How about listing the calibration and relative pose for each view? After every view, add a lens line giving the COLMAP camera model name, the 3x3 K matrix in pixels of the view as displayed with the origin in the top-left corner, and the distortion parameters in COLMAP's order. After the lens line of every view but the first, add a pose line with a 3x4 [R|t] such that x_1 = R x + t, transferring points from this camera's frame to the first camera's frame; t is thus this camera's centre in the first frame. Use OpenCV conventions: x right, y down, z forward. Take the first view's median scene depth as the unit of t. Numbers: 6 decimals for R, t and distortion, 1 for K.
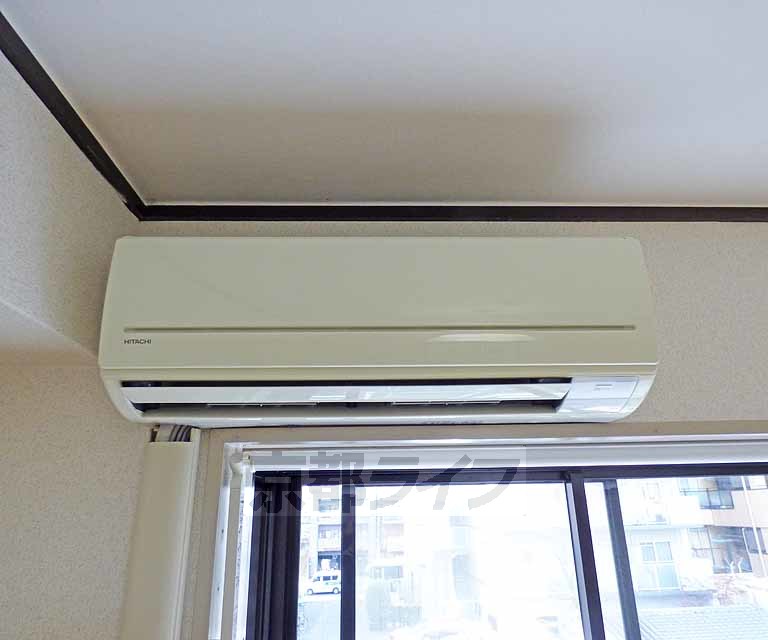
lens RADIAL K [[508.4, 0, 384.0], [0, 508.4, 320.0], [0, 0, 1]] dist [-0.040623, -0.000624]
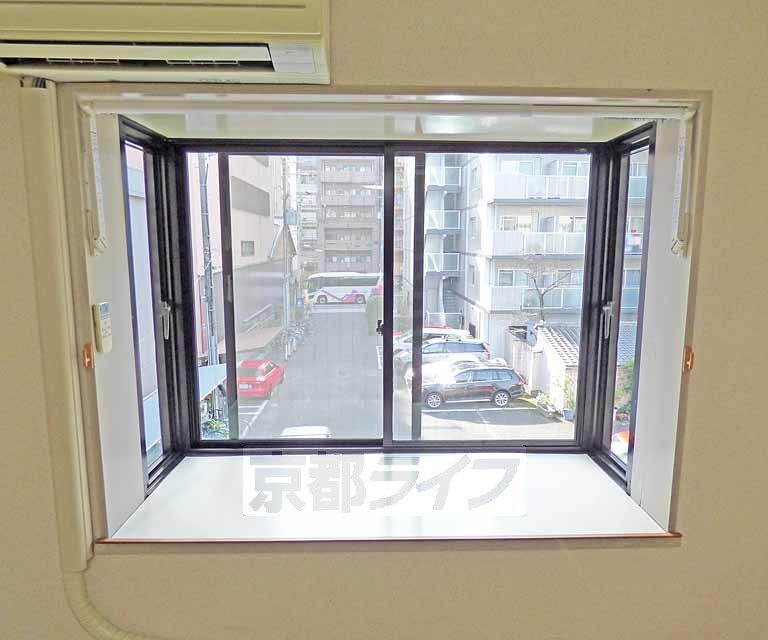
lens RADIAL K [[508.4, 0, 384.0], [0, 508.4, 320.0], [0, 0, 1]] dist [-0.040623, -0.000624]
pose [[0.999677, 0.019622, -0.016137, 0.421123], [-0.009191, 0.871486, 0.490333, 0.052464], [0.023684, -0.490027, 0.871386, -0.423069]]
